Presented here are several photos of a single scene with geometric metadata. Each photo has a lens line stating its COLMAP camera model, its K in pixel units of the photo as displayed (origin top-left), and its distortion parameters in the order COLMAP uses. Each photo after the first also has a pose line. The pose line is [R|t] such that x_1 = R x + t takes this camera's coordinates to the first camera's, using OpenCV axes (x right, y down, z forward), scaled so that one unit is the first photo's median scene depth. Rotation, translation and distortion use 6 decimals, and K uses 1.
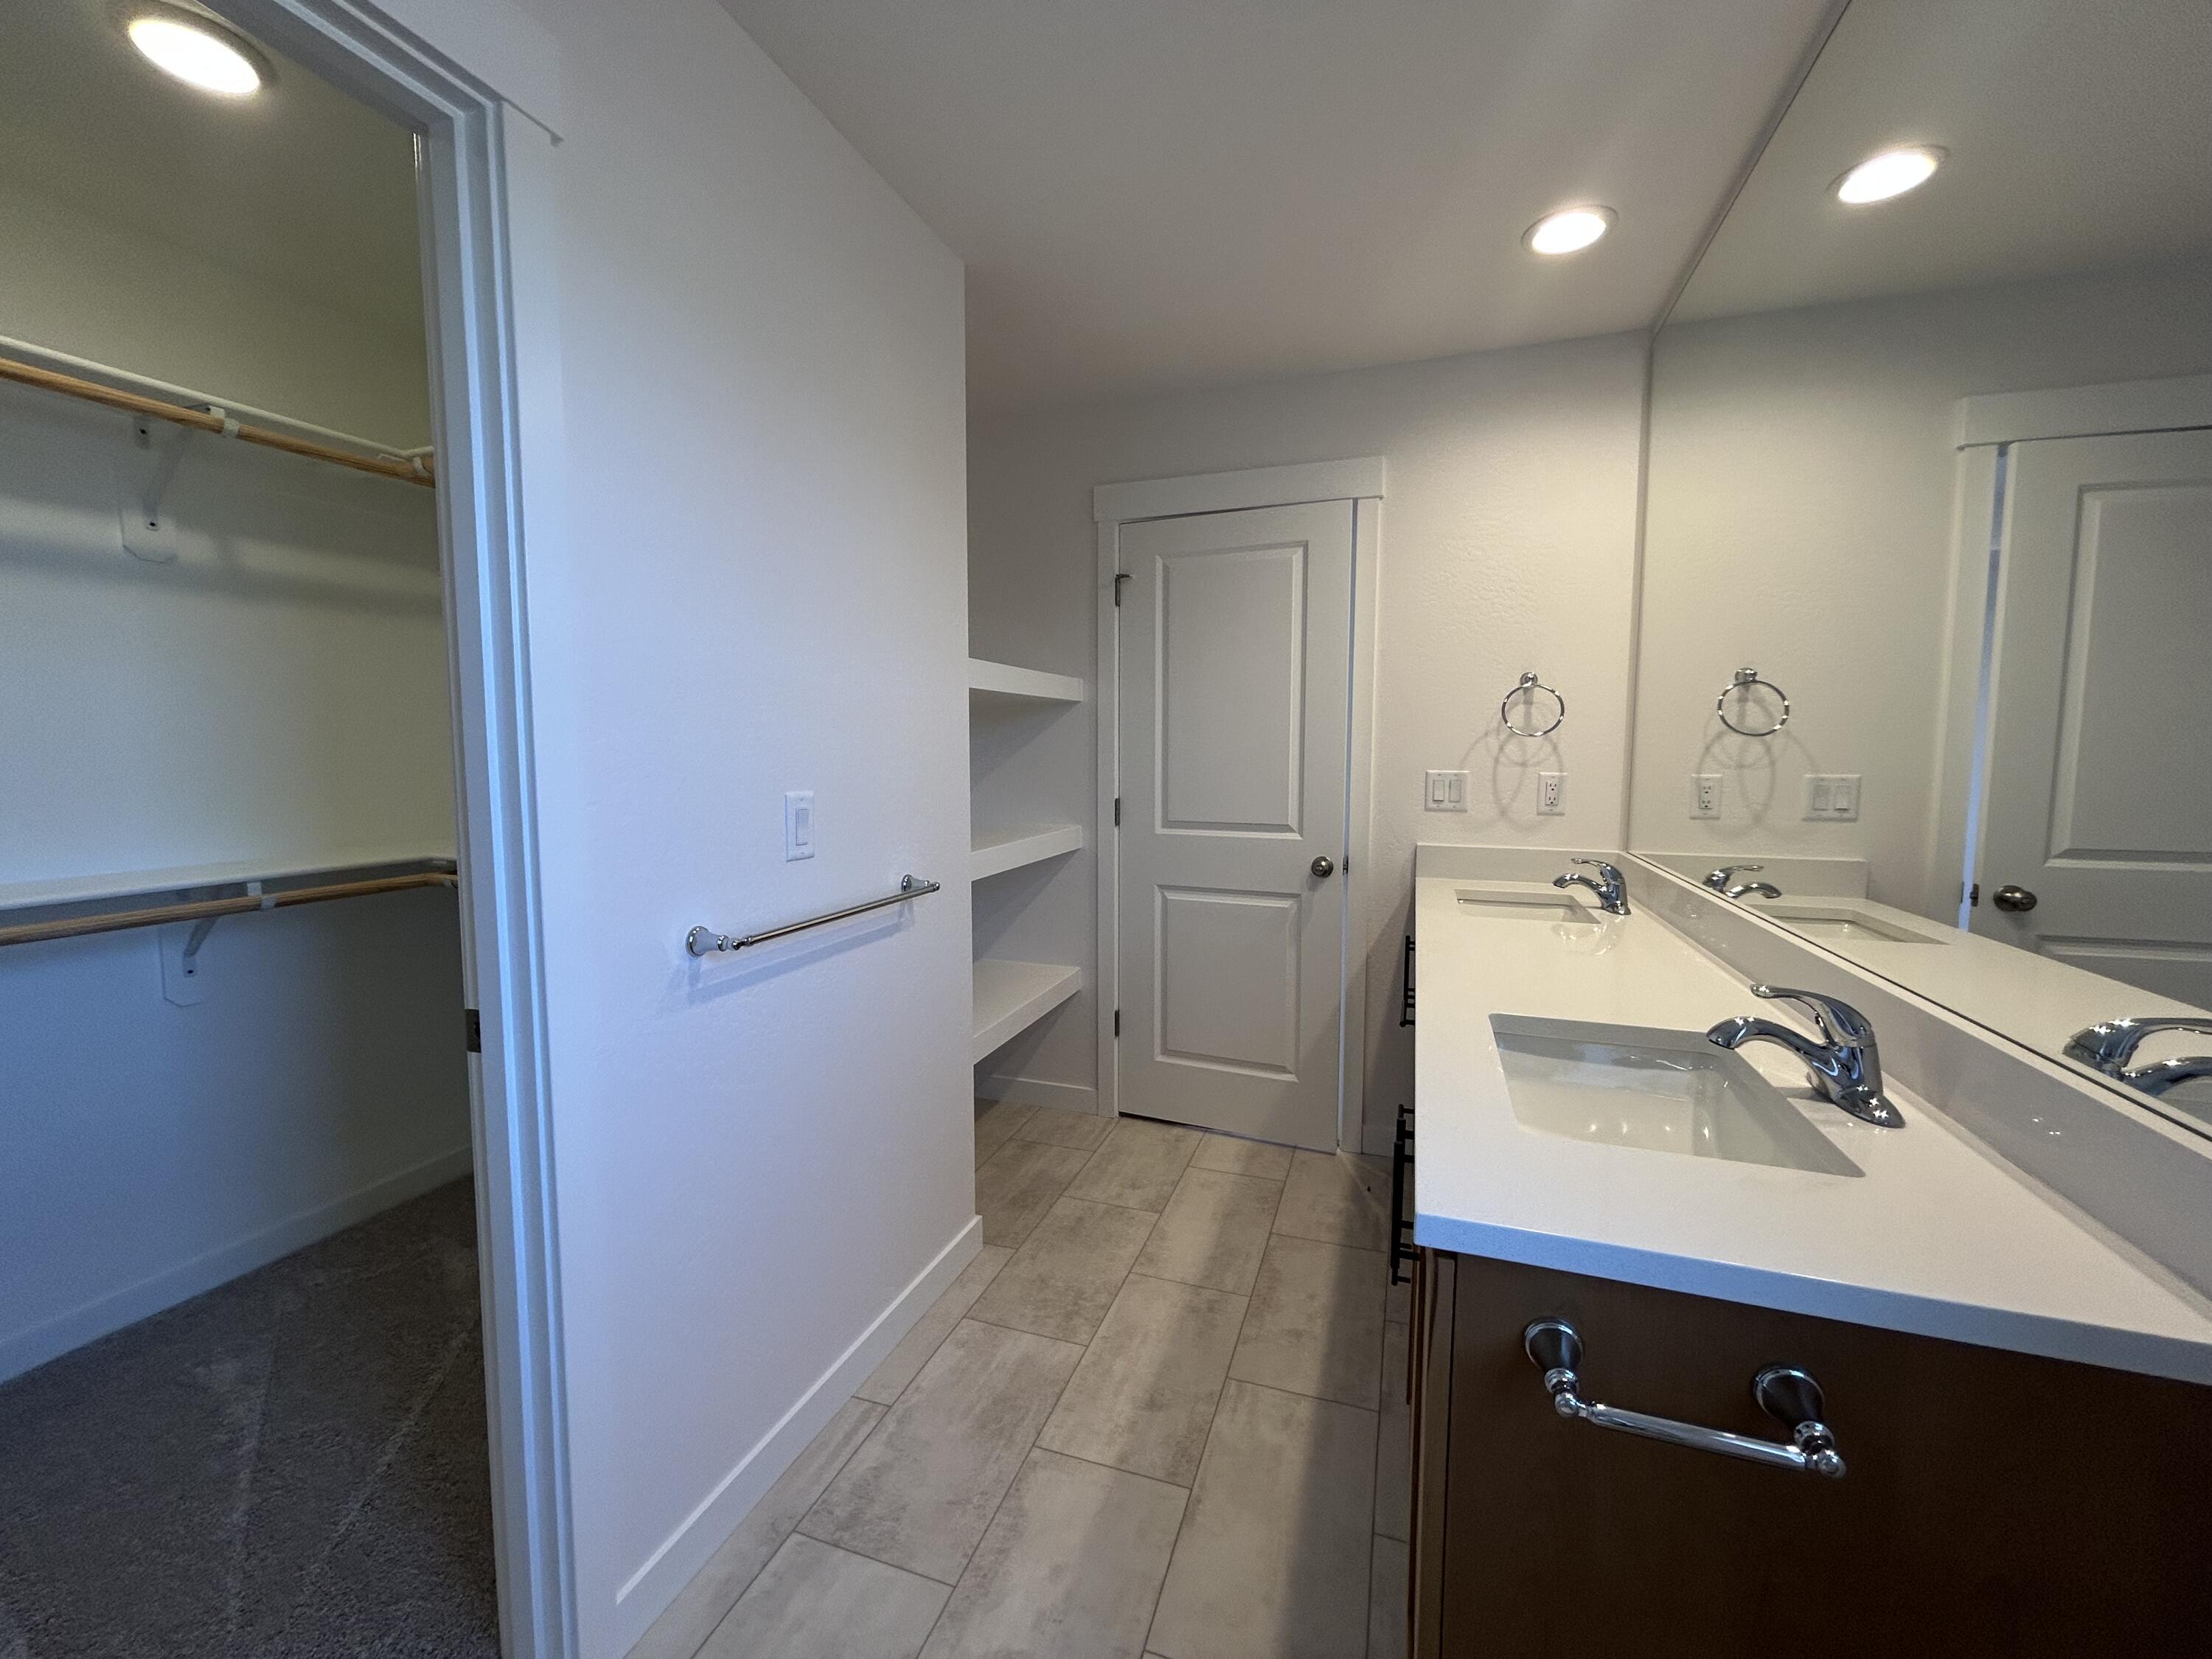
lens RADIAL K [[897.9, 0, 1096.2], [0, 897.9, 821.6], [0, 0, 1]] dist [-0.001110, 0.000779]
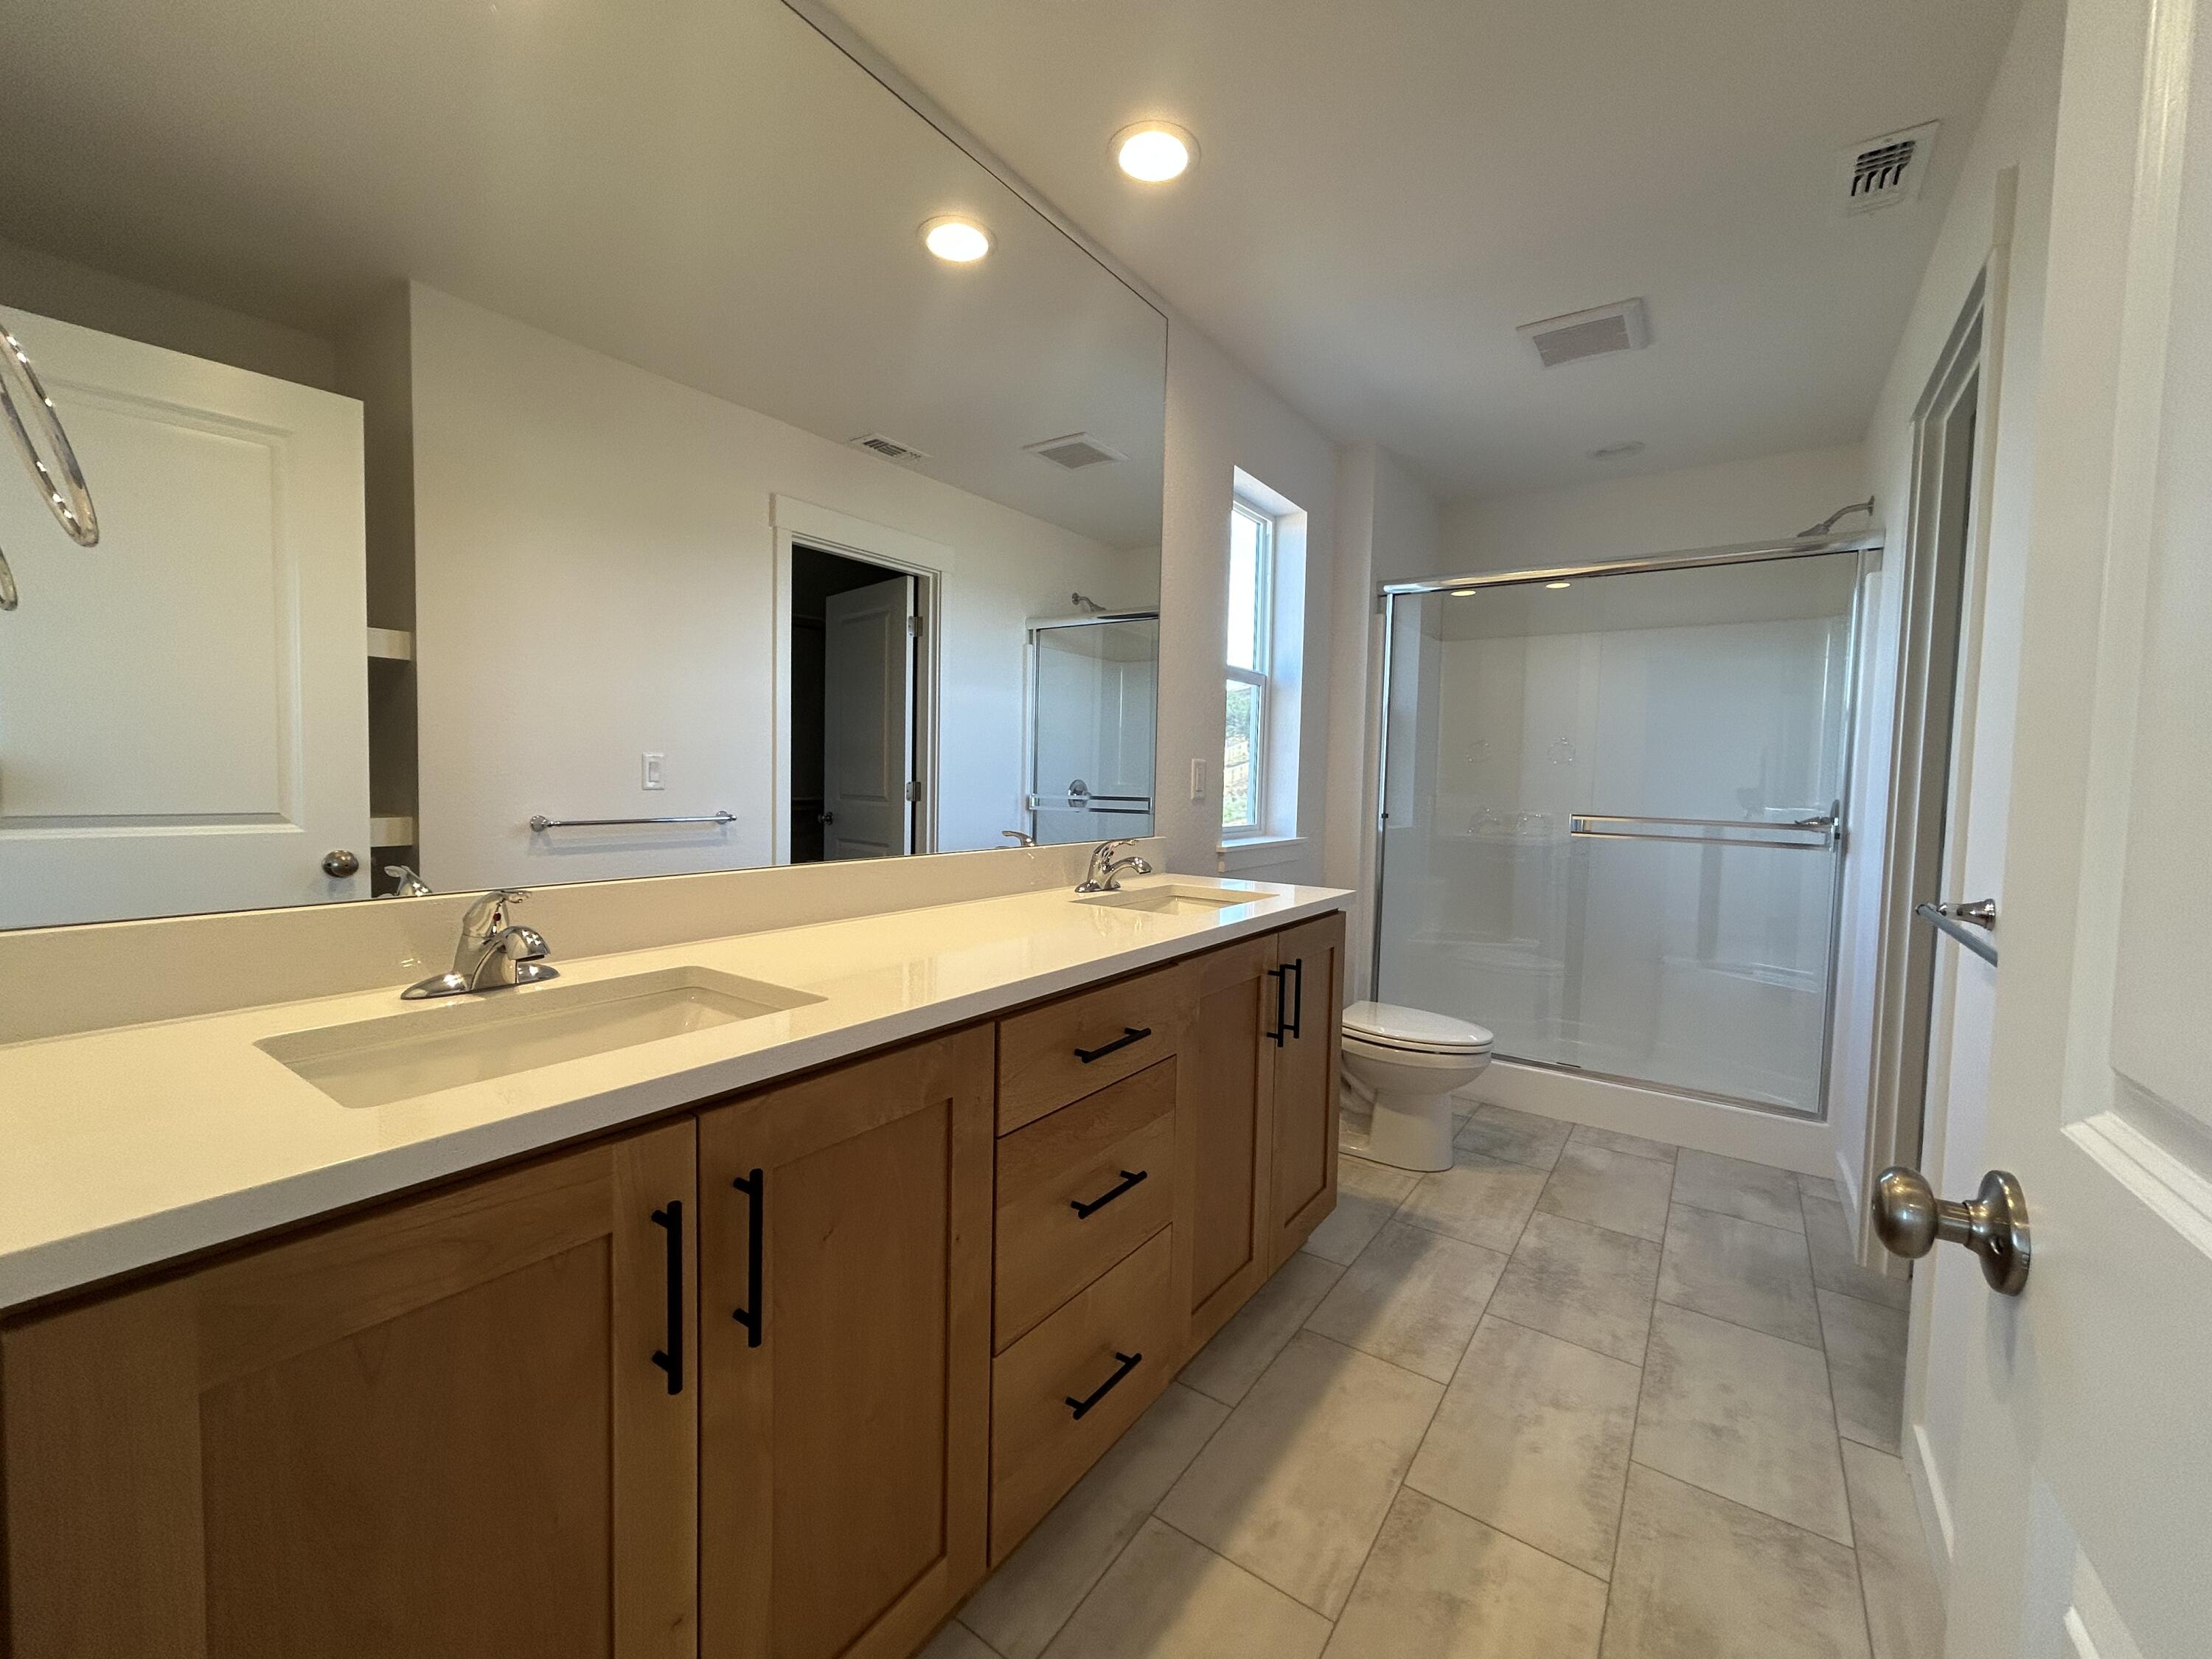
lens RADIAL K [[897.9, 0, 1106.3], [0, 897.9, 813.0], [0, 0, 1]] dist [-0.001110, 0.000779]
pose [[-0.964179, -0.034590, 0.262988, 0.147342], [0.000639, 0.991155, 0.132706, -0.066692], [-0.265252, 0.128121, -0.955629, 1.529552]]
